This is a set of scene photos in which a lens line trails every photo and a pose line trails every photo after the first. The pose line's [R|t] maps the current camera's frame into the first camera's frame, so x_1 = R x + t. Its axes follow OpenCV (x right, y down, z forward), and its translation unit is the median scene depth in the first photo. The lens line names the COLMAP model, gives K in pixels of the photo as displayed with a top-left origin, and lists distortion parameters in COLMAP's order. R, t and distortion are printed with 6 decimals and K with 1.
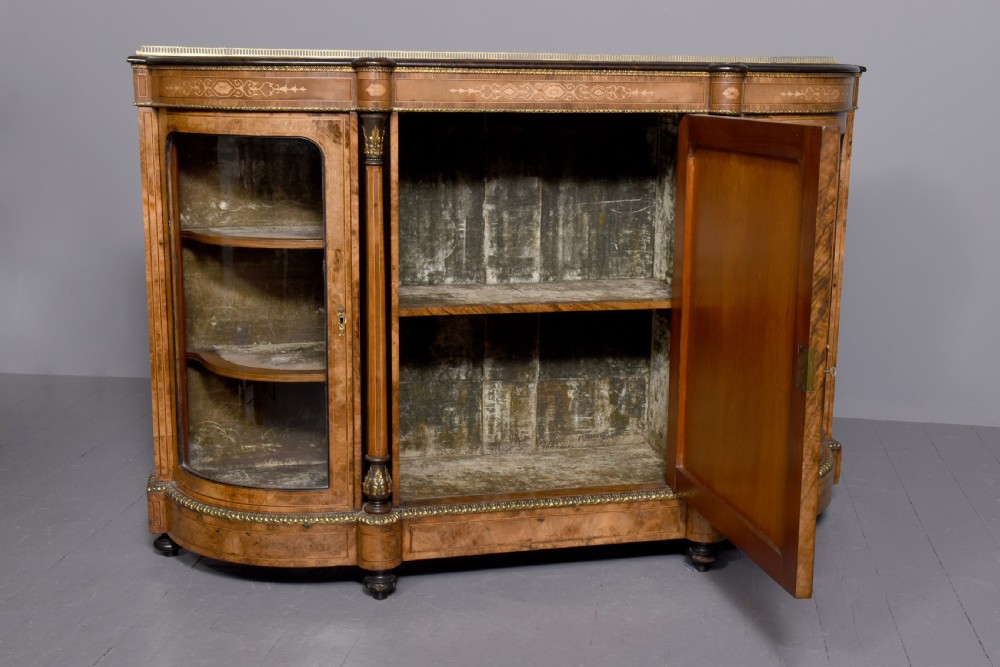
lens RADIAL K [[1243.7, 0, 511.4], [0, 1243.7, 332.7], [0, 0, 1]] dist [0.038674, 0.054012]
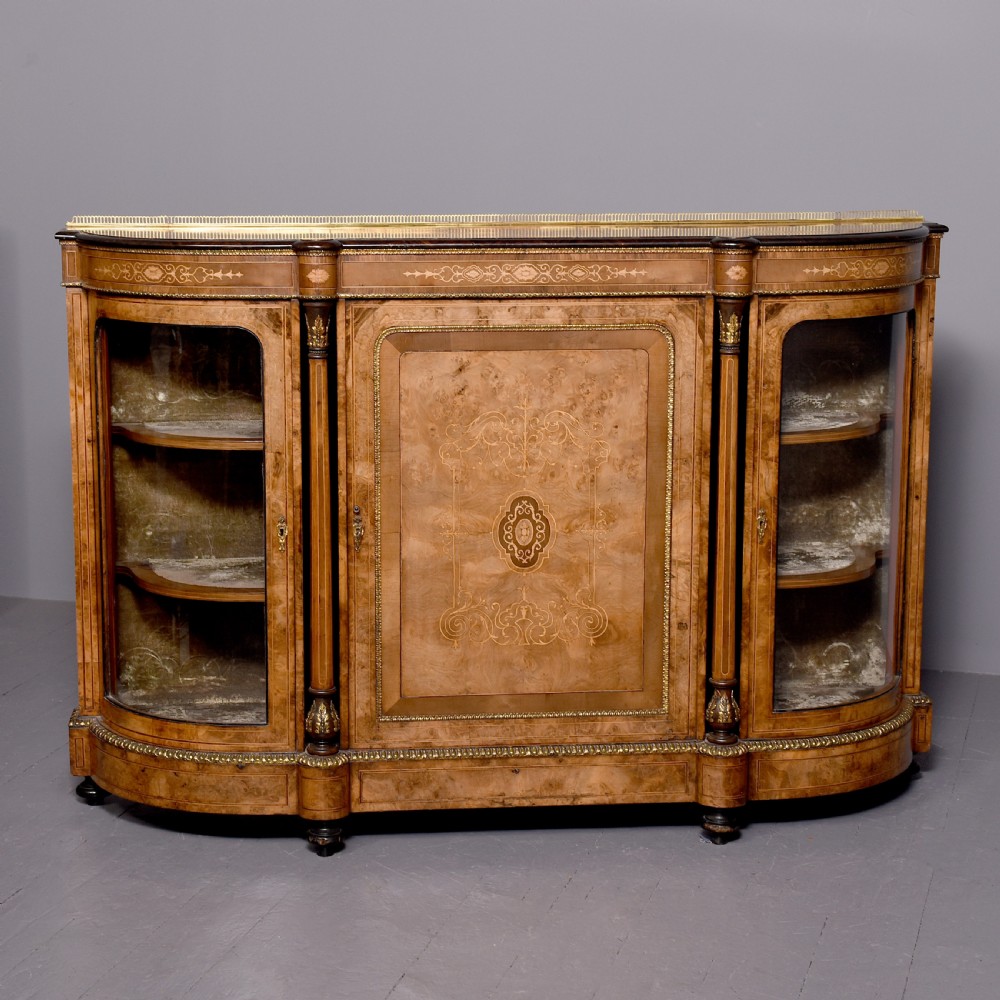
lens RADIAL K [[2202.8, 0, 460.4], [0, 2202.8, 501.0], [0, 0, 1]] dist [0.131381, 0.223520]
pose [[0.989794, 0.013771, -0.141841, 0.204461], [-0.017101, 0.999605, -0.022281, 0.000843], [0.141478, 0.024479, 0.989639, -0.514520]]
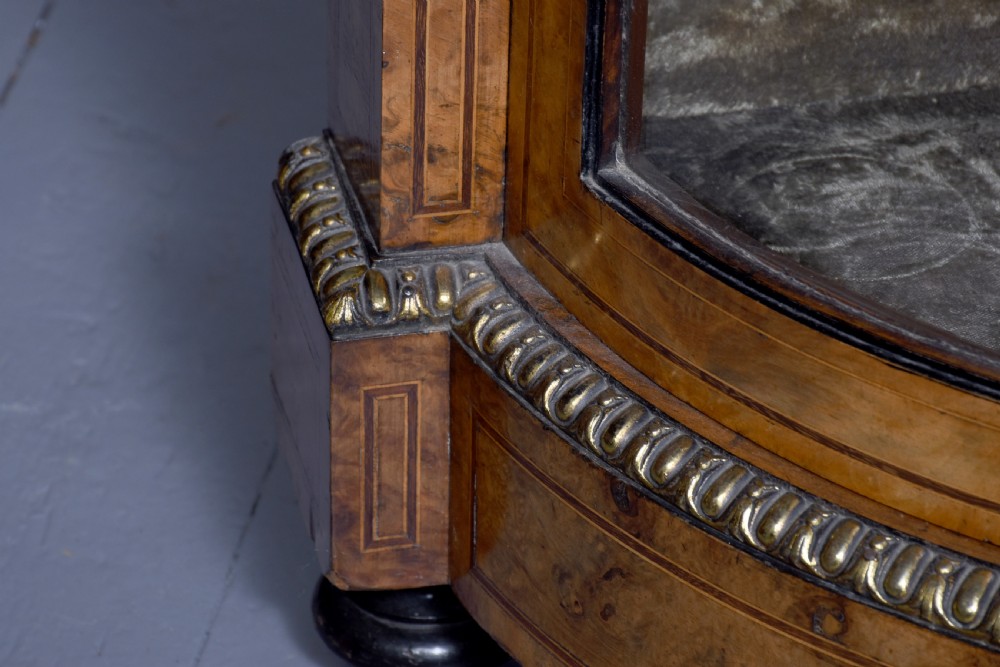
lens RADIAL K [[4249.4, 0, 486.3], [0, 4249.4, 335.7], [0, 0, 1]] dist [1.515685, 6.156318]
pose [[0.999648, 0.019656, -0.017844, -0.283668], [-0.012160, 0.936516, 0.350413, -0.040675], [0.023599, -0.350073, 0.936425, 0.593201]]
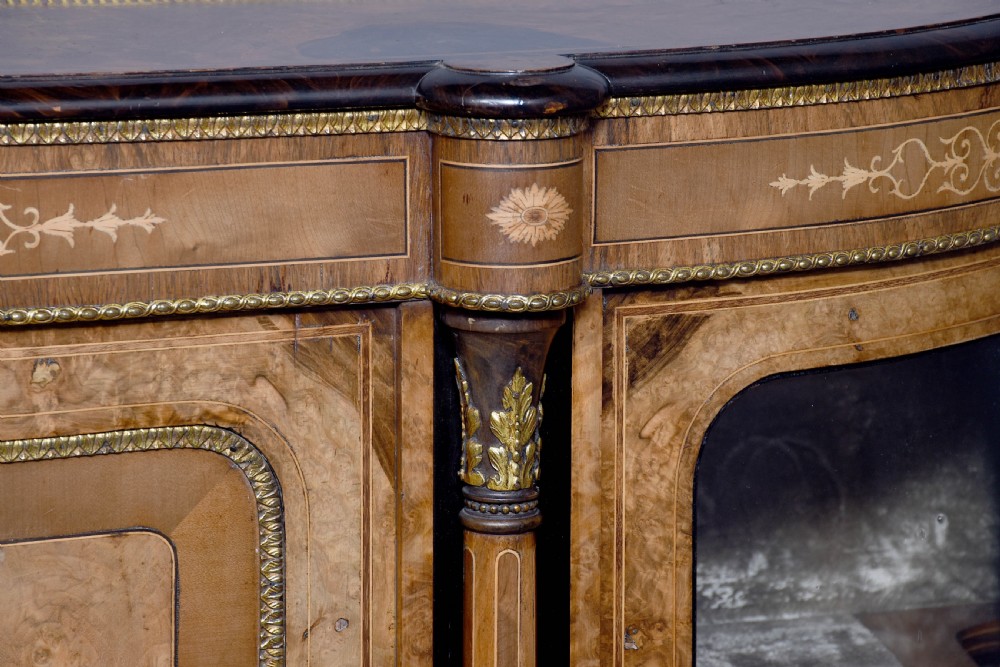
lens RADIAL K [[4249.4, 0, 486.3], [0, 4249.4, 335.7], [0, 0, 1]] dist [1.515685, 6.156318]
pose [[0.994595, -0.031083, 0.099070, 0.096861], [0.031315, 0.999509, -0.000786, -0.170105], [-0.098997, 0.003884, 0.995080, 0.288962]]
